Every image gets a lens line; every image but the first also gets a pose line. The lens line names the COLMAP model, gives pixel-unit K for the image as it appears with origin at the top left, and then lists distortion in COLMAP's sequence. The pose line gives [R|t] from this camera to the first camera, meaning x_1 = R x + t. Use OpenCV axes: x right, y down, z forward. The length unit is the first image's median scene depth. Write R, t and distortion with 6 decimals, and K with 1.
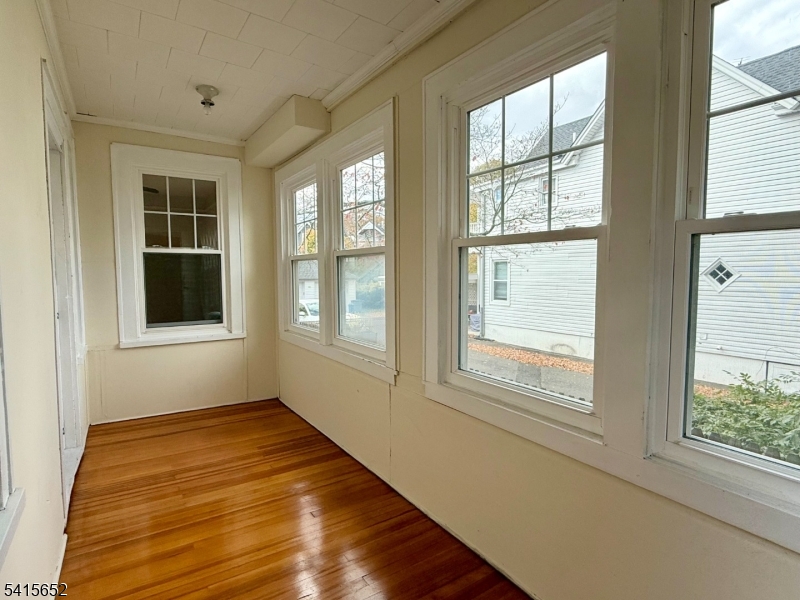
lens RADIAL K [[439.2, 0, 393.5], [0, 439.2, 300.8], [0, 0, 1]] dist [0.001505, 0.001025]
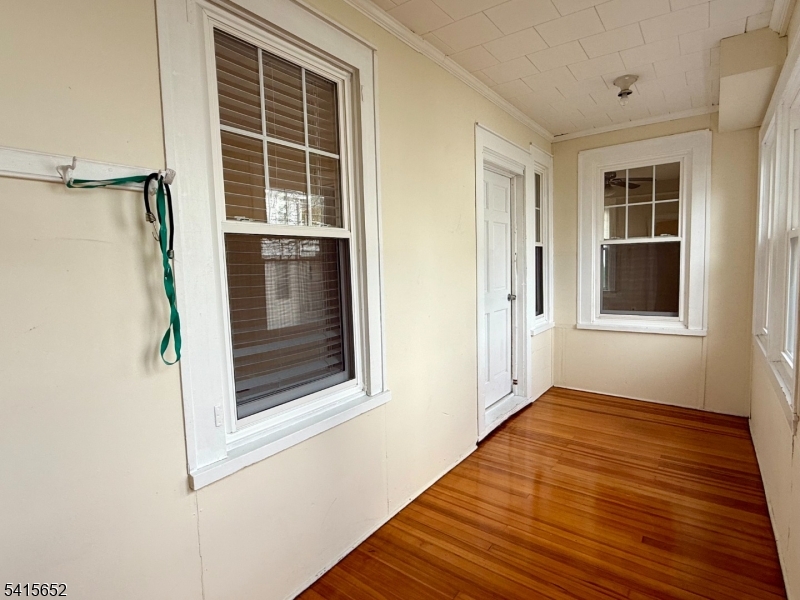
lens RADIAL K [[439.2, 0, 393.5], [0, 439.2, 300.8], [0, 0, 1]] dist [0.001505, 0.001025]
pose [[0.319305, 0.072224, -0.944896, 0.319596], [-0.032800, 0.997336, 0.065149, -0.025227], [0.947084, 0.010190, 0.320824, 0.158888]]
